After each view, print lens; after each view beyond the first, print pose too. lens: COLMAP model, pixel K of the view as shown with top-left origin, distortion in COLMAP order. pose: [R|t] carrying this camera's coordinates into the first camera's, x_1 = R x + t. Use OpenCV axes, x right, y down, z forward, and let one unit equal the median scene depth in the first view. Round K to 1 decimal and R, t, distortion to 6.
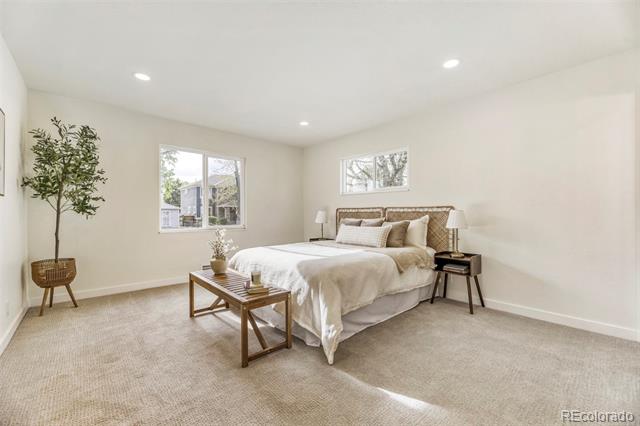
lens RADIAL K [[261.9, 0, 320.5], [0, 261.9, 216.5], [0, 0, 1]] dist [0.000345, -0.000010]
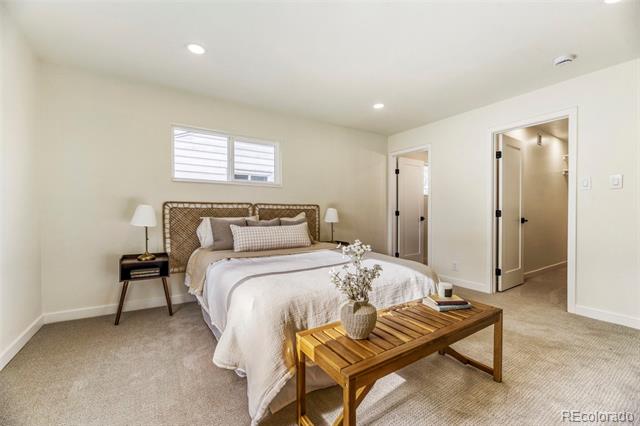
lens RADIAL K [[261.9, 0, 320.5], [0, 261.9, 216.5], [0, 0, 1]] dist [0.000345, -0.000010]
pose [[0.174893, -0.018446, 0.984415, -0.584245], [0.004152, 0.999829, 0.017997, -0.006660], [-0.984579, 0.000939, 0.174939, 0.657895]]
